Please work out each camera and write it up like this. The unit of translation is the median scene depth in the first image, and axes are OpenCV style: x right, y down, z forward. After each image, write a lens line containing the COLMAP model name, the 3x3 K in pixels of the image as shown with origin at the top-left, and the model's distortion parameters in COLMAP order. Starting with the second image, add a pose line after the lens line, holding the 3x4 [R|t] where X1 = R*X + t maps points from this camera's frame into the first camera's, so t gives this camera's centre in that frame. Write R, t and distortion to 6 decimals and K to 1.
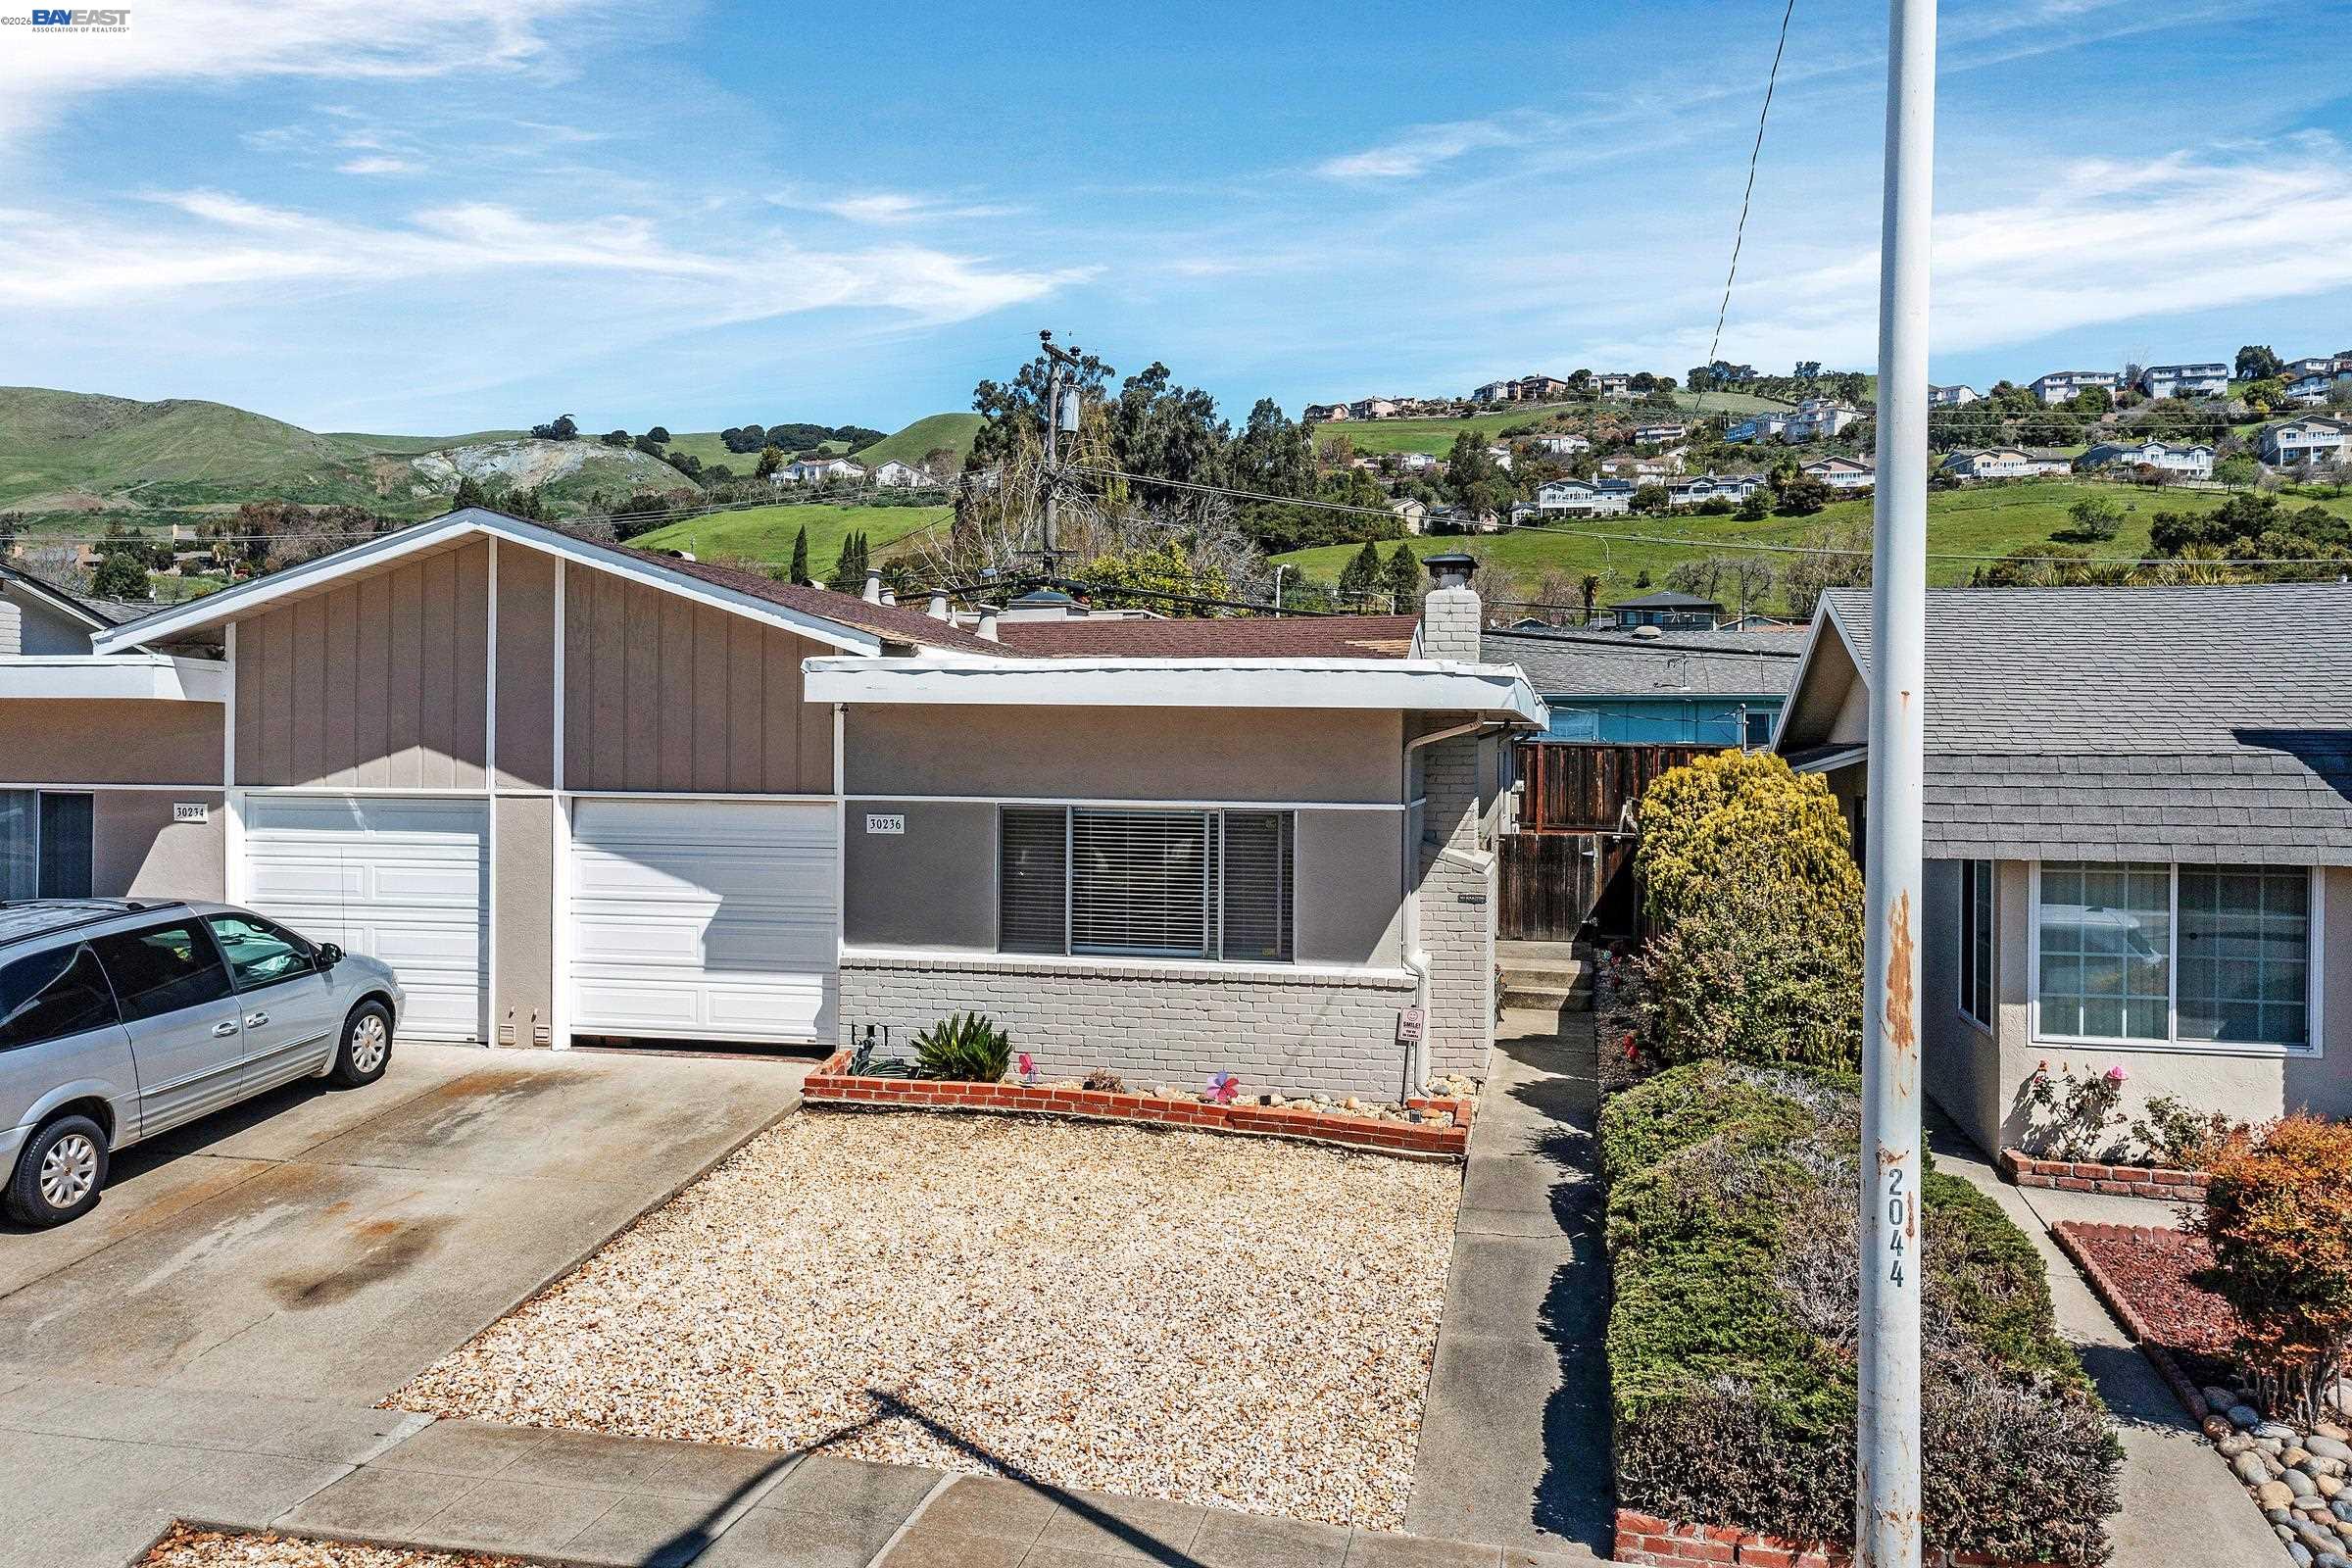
lens RADIAL K [[1855.4, 0, 1177.1], [0, 1855.4, 781.2], [0, 0, 1]] dist [0.040373, -0.000382]
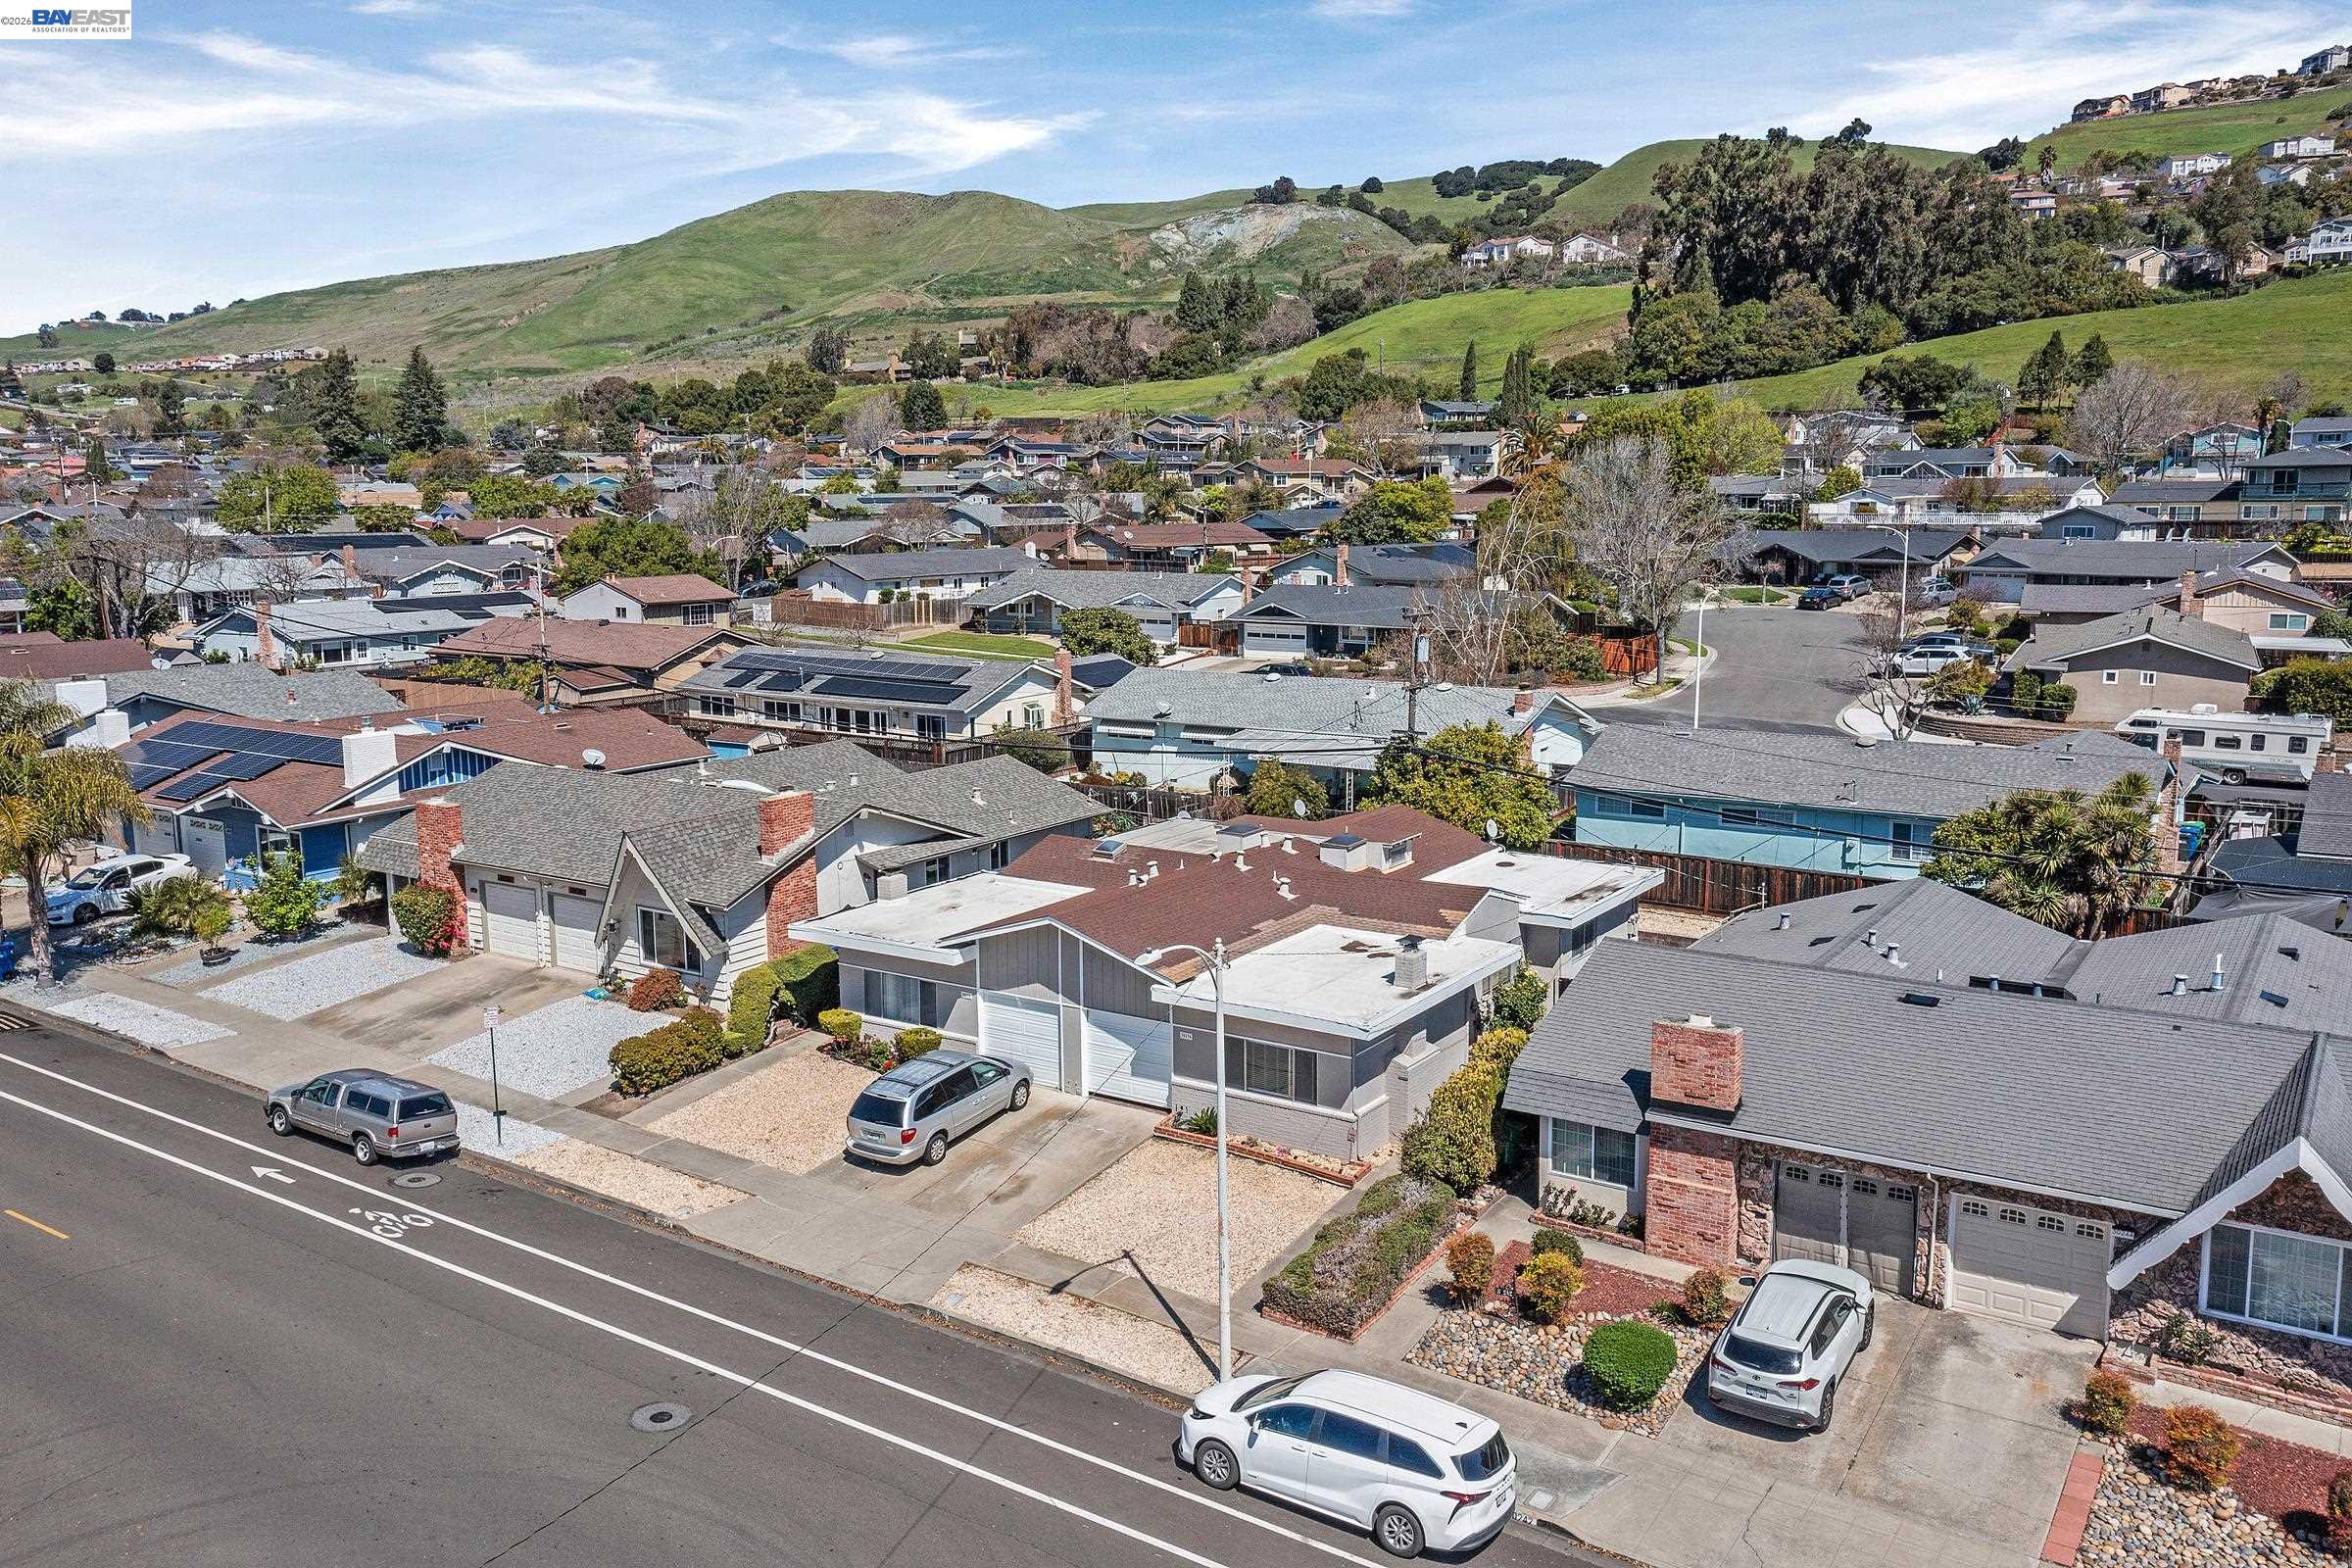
lens RADIAL K [[1855.4, 0, 1168.4], [0, 1855.4, 789.1], [0, 0, 1]] dist [0.040373, -0.000382]
pose [[0.927318, 0.043139, -0.371781, 0.797482], [0.012444, 0.989233, 0.145822, -0.714462], [0.374069, -0.139850, 0.916796, -1.433161]]
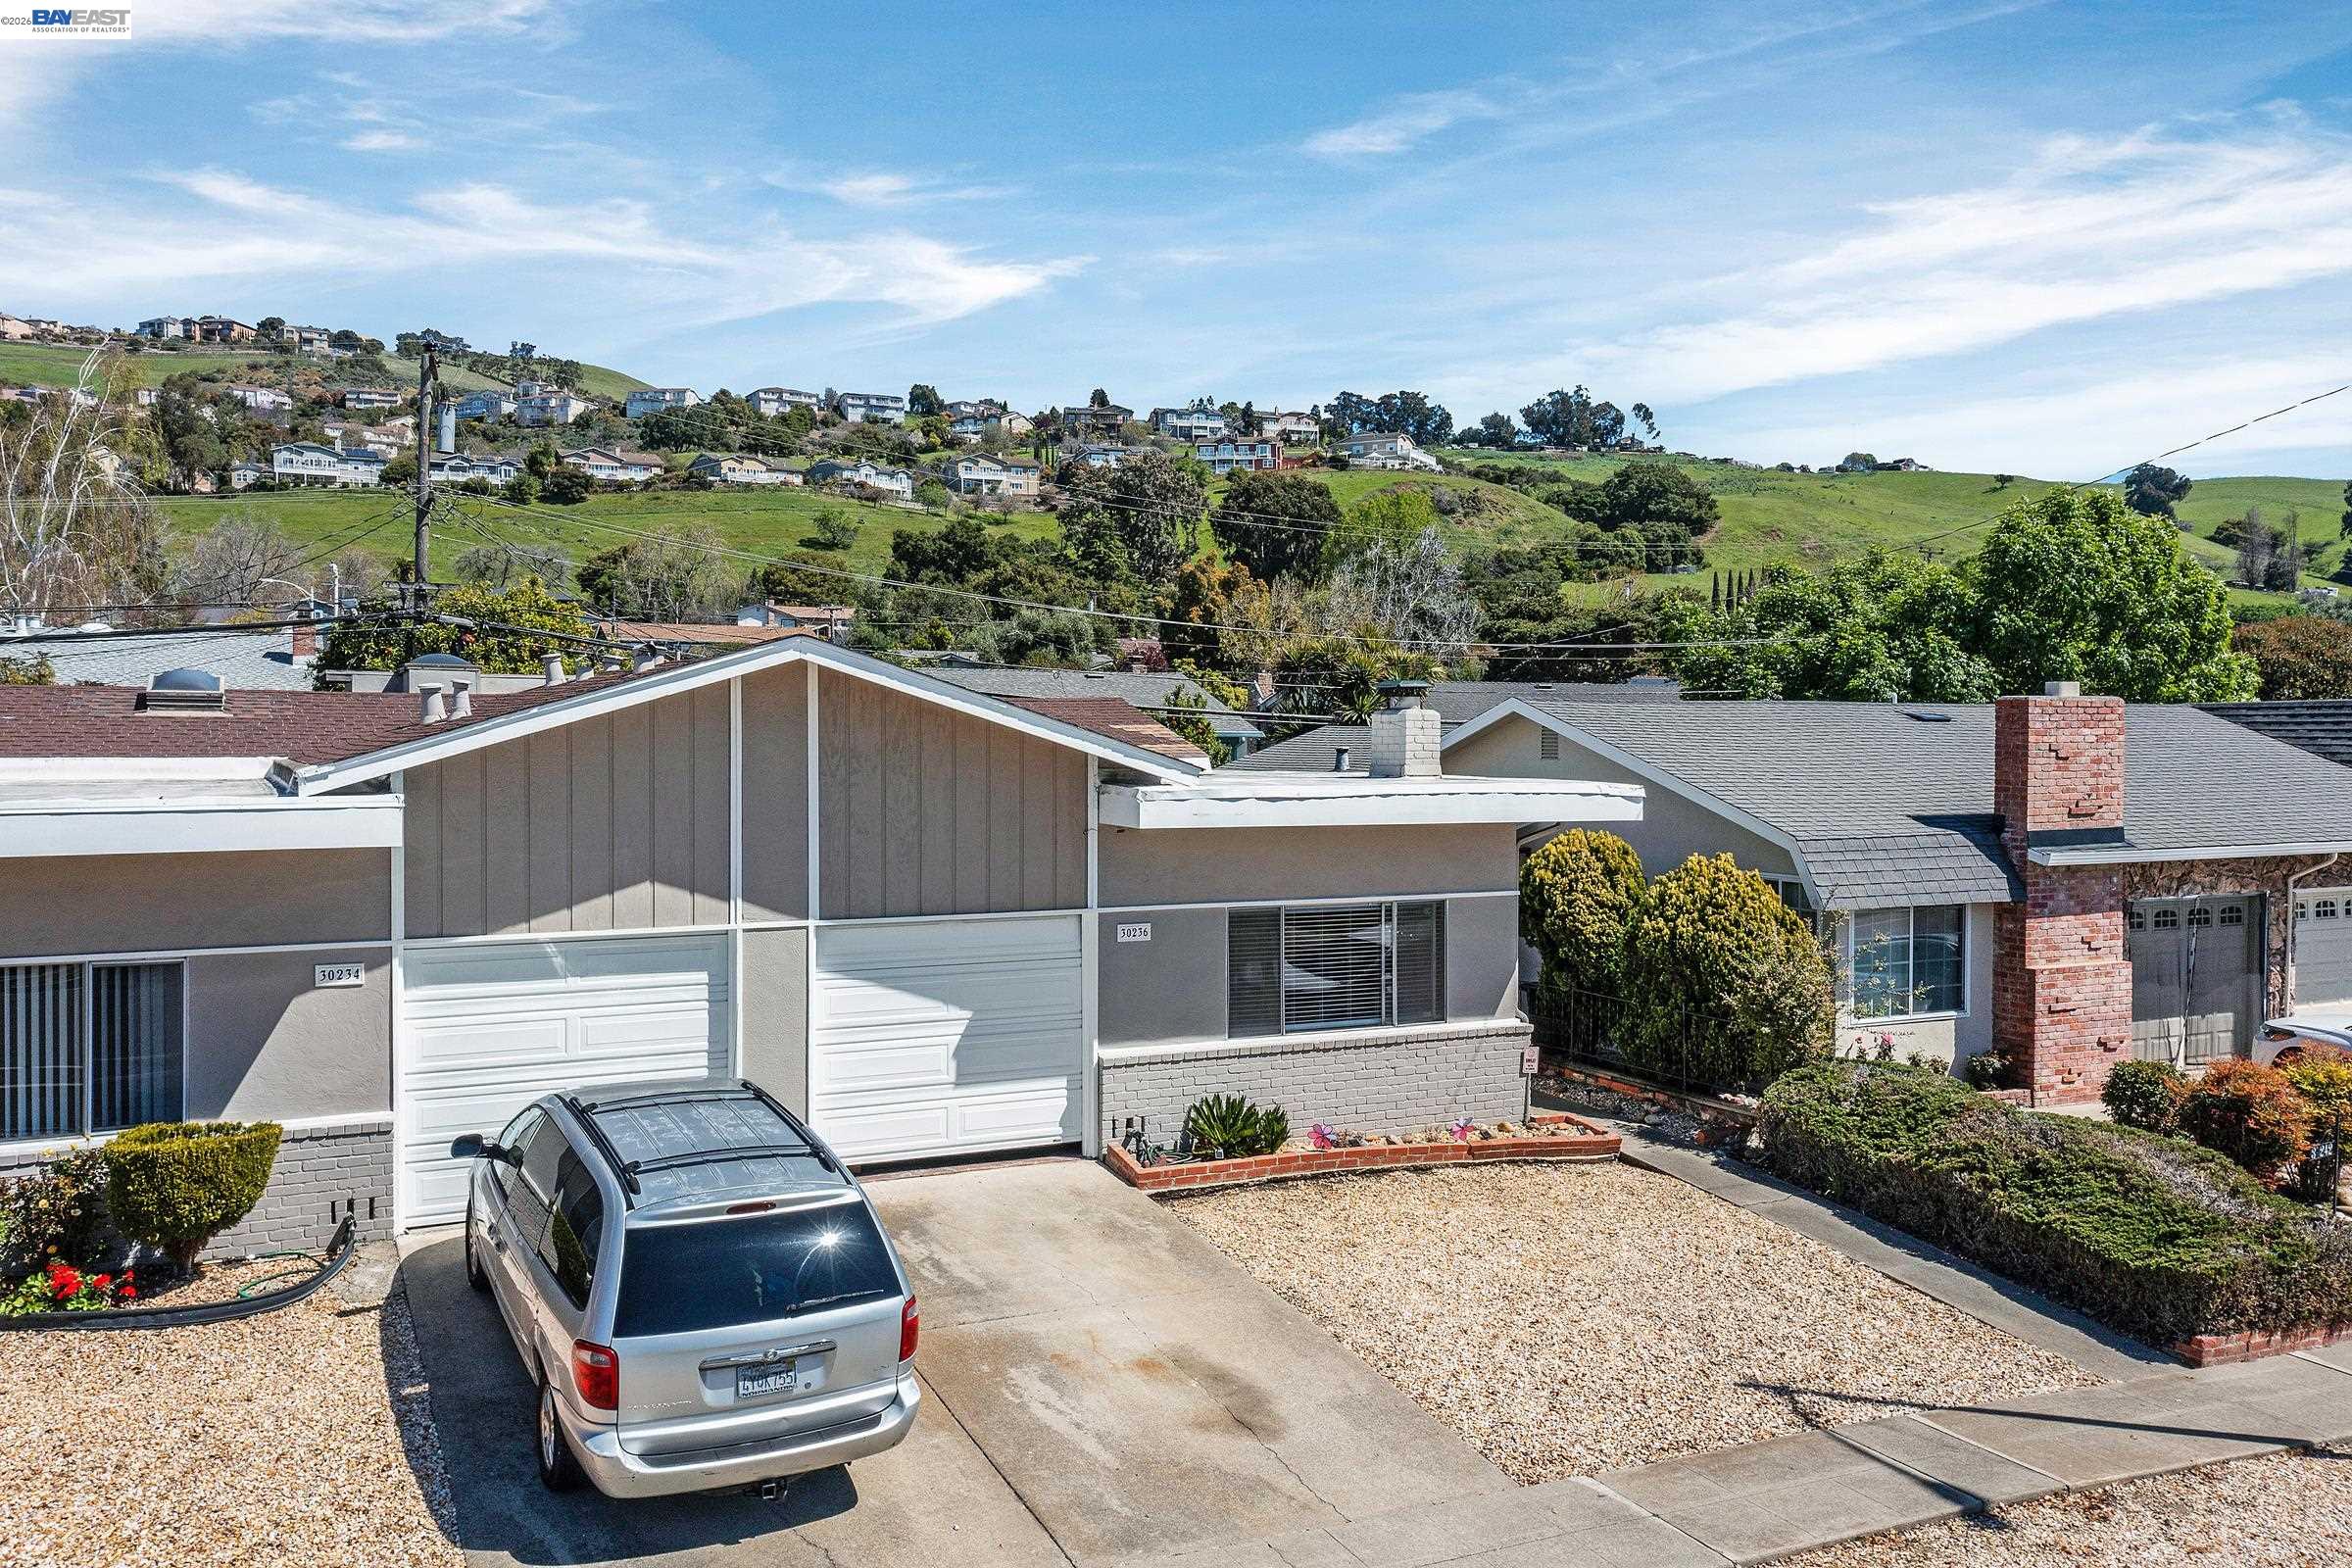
lens RADIAL K [[1855.4, 0, 1179.8], [0, 1855.4, 784.1], [0, 0, 1]] dist [0.040373, -0.000382]
pose [[0.780640, -0.023146, 0.624552, -0.785107], [0.015493, 0.999724, 0.017684, -0.079902], [-0.624789, -0.004129, 0.780783, 0.125761]]
